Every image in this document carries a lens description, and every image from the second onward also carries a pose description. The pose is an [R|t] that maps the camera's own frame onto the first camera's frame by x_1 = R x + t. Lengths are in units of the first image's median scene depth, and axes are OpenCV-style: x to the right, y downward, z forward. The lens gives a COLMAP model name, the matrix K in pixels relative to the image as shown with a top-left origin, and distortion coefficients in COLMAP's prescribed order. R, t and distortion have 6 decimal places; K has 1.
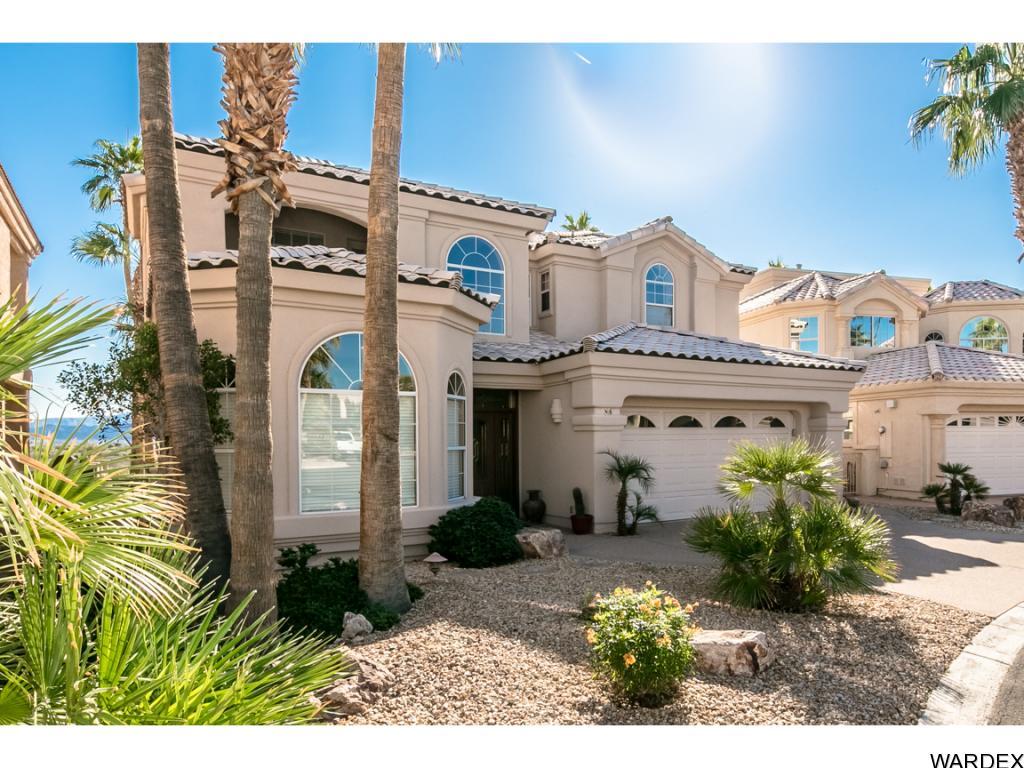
lens RADIAL K [[537.0, 0, 512.1], [0, 537.0, 300.6], [0, 0, 1]] dist [0.000767, 0.000488]
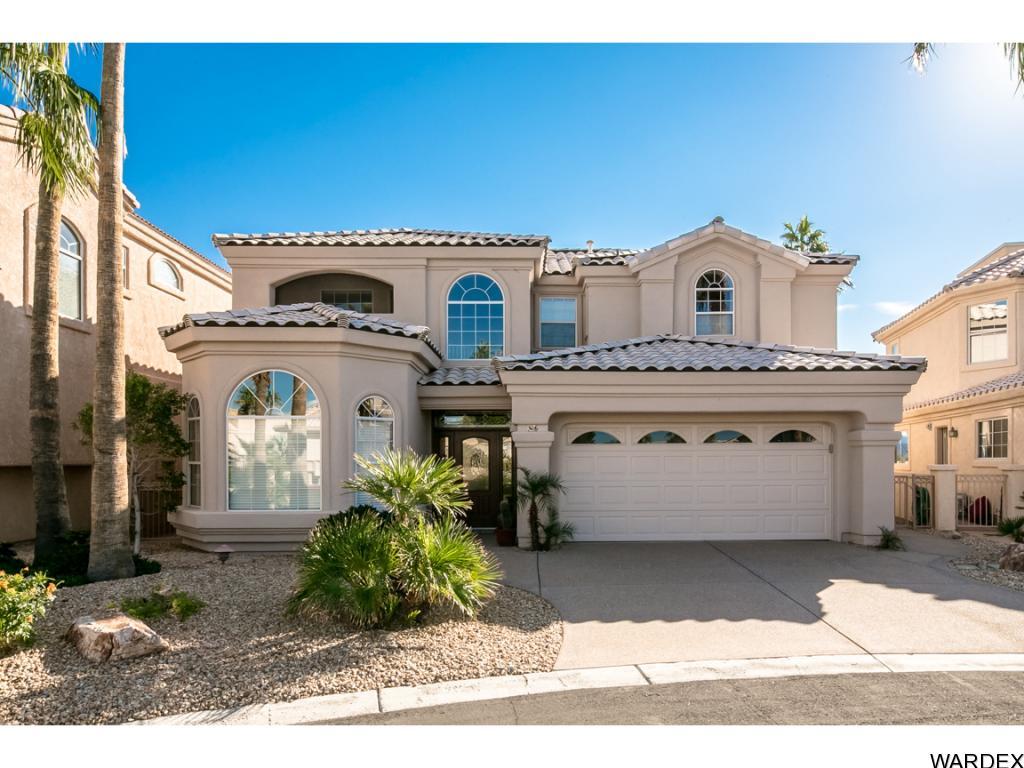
lens RADIAL K [[489.9, 0, 515.8], [0, 489.9, 330.0], [0, 0, 1]] dist [-0.000616, -0.000681]
pose [[0.905106, -0.105059, -0.412002, 0.414663], [0.103586, 0.994281, -0.025976, 0.031480], [0.412375, -0.019167, 0.910813, 0.108698]]
